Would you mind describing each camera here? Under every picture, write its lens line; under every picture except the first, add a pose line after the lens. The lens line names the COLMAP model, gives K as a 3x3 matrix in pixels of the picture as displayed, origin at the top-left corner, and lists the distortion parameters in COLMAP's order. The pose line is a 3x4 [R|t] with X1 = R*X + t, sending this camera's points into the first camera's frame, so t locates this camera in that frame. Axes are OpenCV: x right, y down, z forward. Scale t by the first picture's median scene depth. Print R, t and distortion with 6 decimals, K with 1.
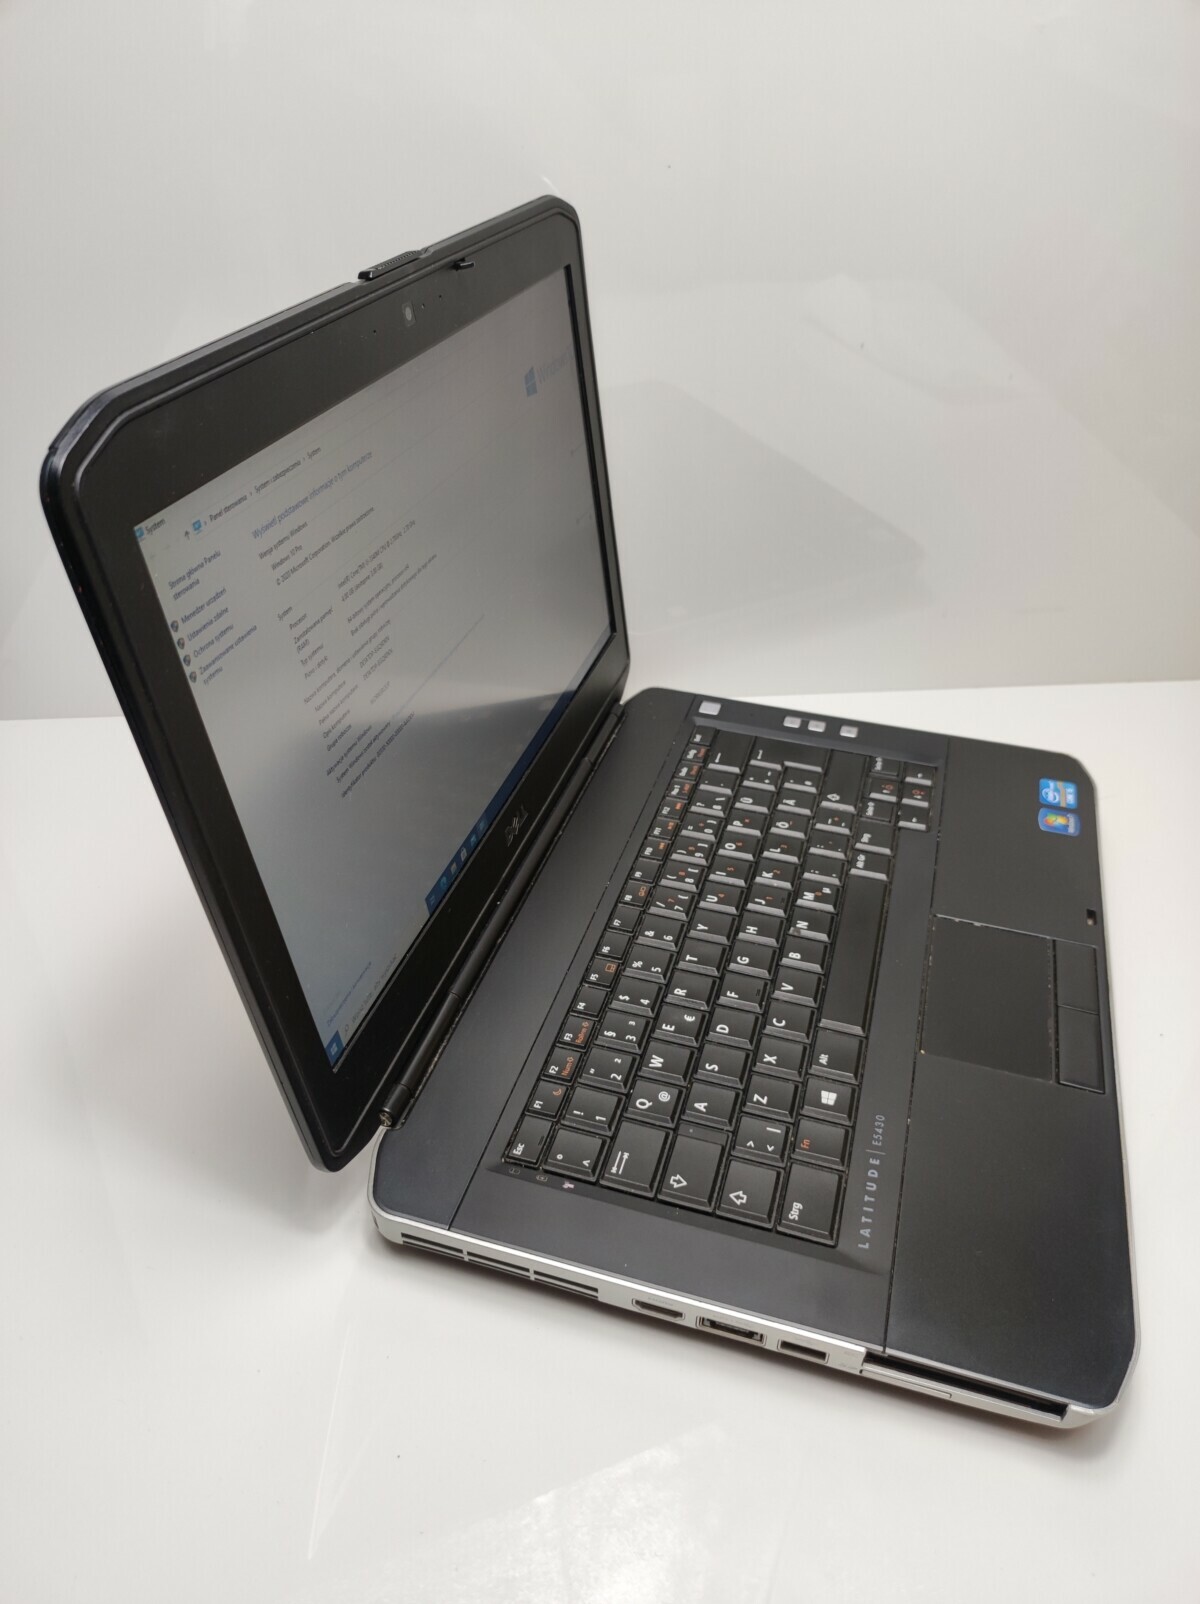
lens RADIAL K [[1172.6, 0, 560.1], [0, 1172.6, 819.3], [0, 0, 1]] dist [0.004057, -0.001213]
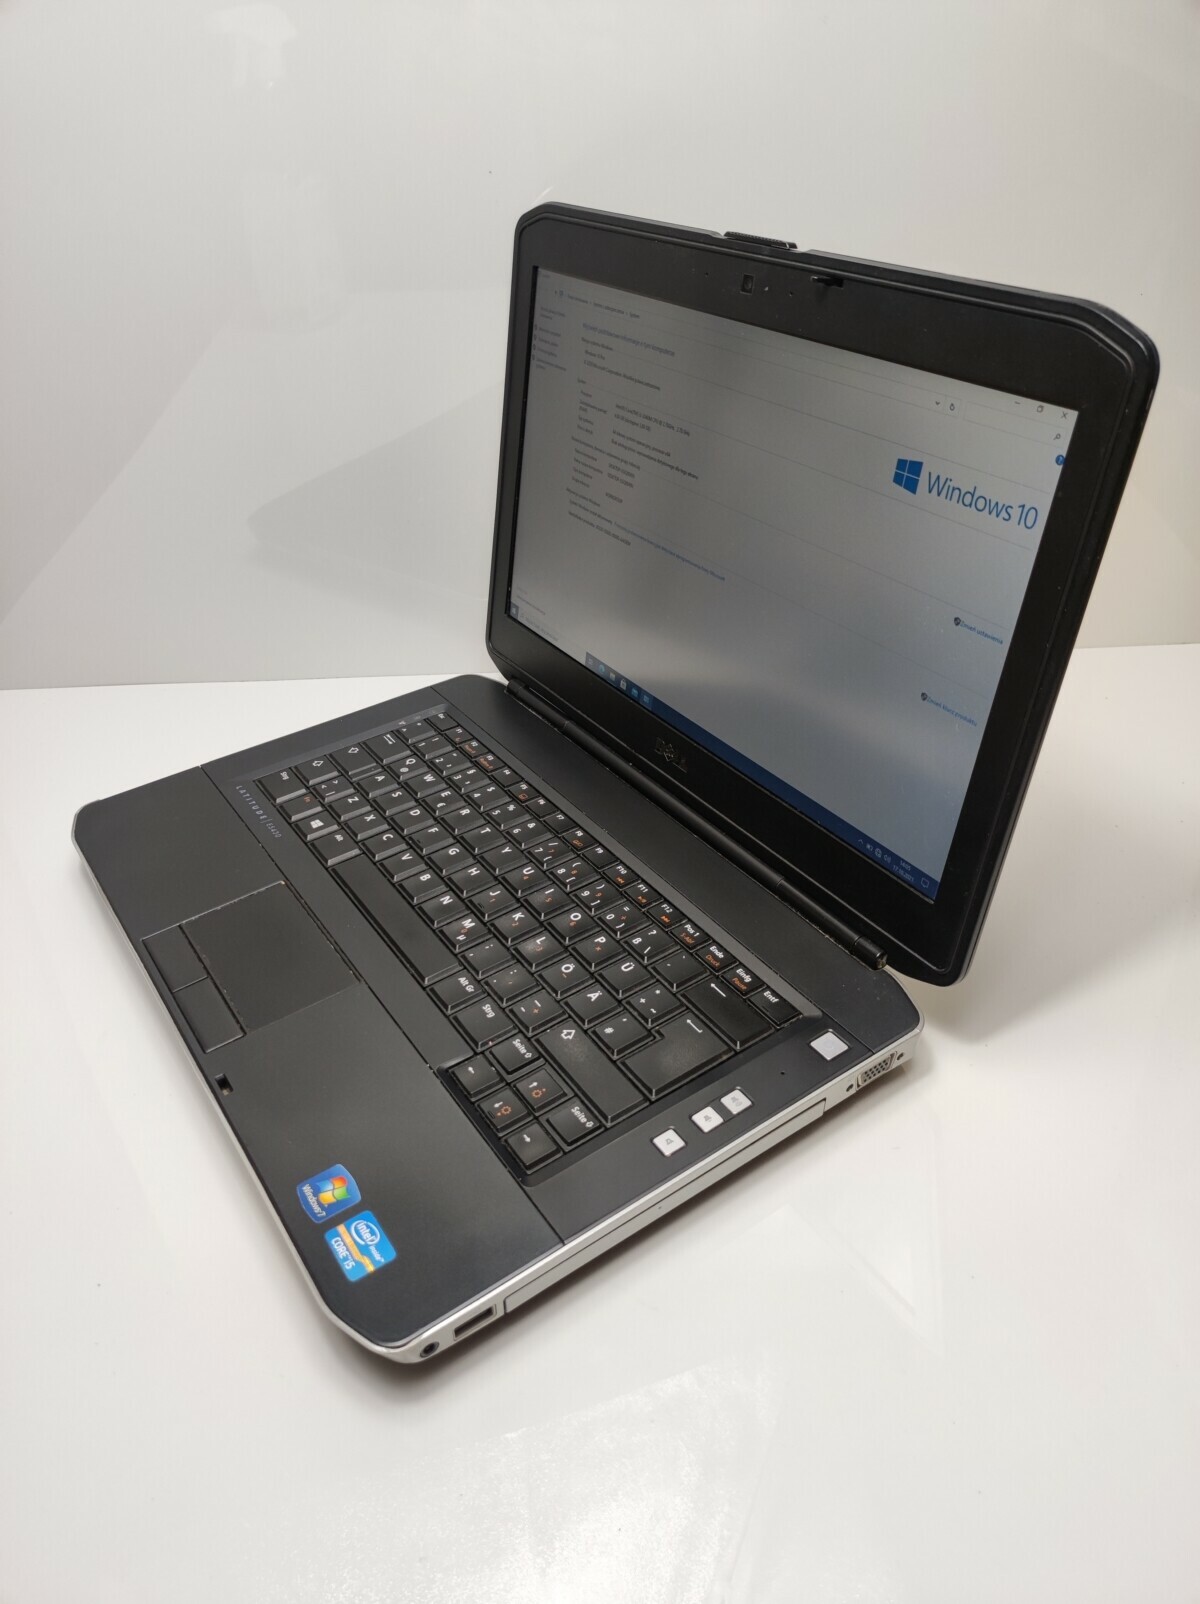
lens RADIAL K [[1172.6, 0, 598.2], [0, 1172.6, 801.6], [0, 0, 1]] dist [0.004057, -0.001213]
pose [[-0.612393, 0.458434, -0.644059, 1.061845], [-0.439346, 0.479942, 0.759362, -1.130090], [0.657229, 0.747993, -0.092502, 1.574372]]
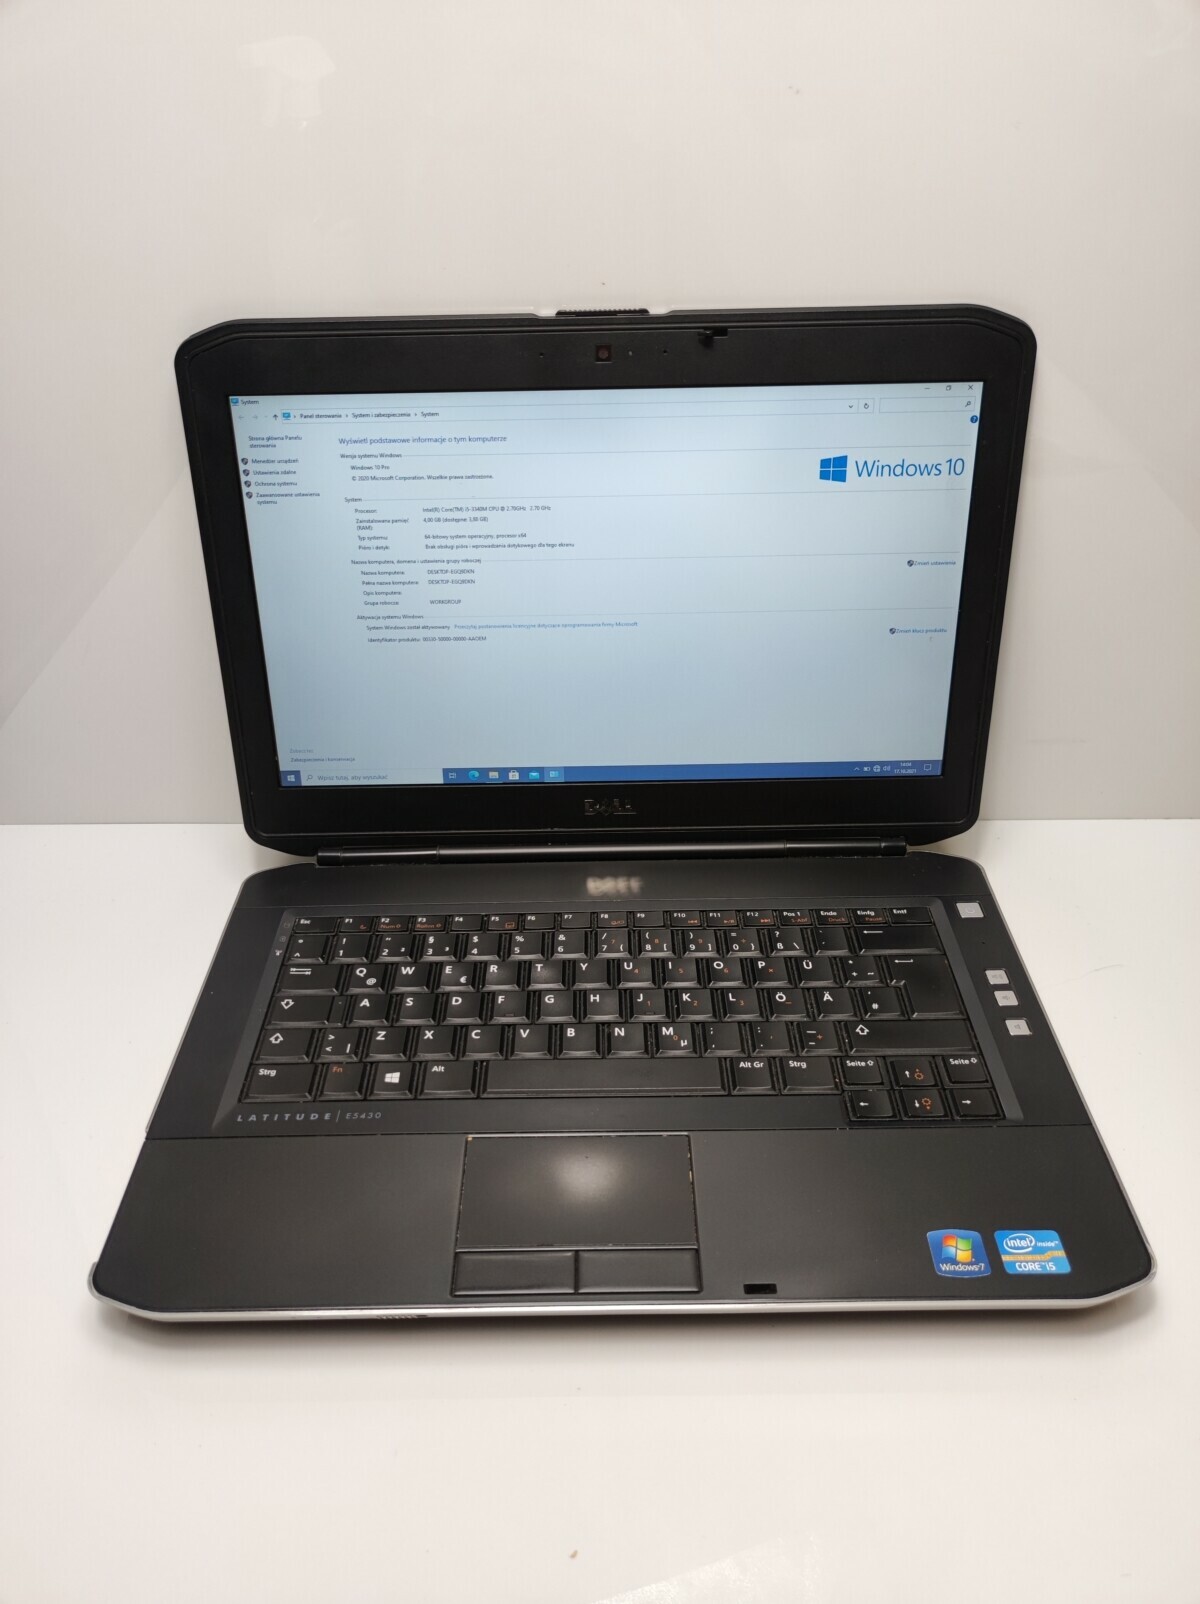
lens RADIAL K [[1172.6, 0, 604.0], [0, 1172.6, 801.4], [0, 0, 1]] dist [0.004057, -0.001213]
pose [[0.305524, 0.522253, -0.796183, 1.237448], [-0.539403, 0.783986, 0.307264, -0.497620], [0.784665, 0.335587, 0.521231, 0.584200]]
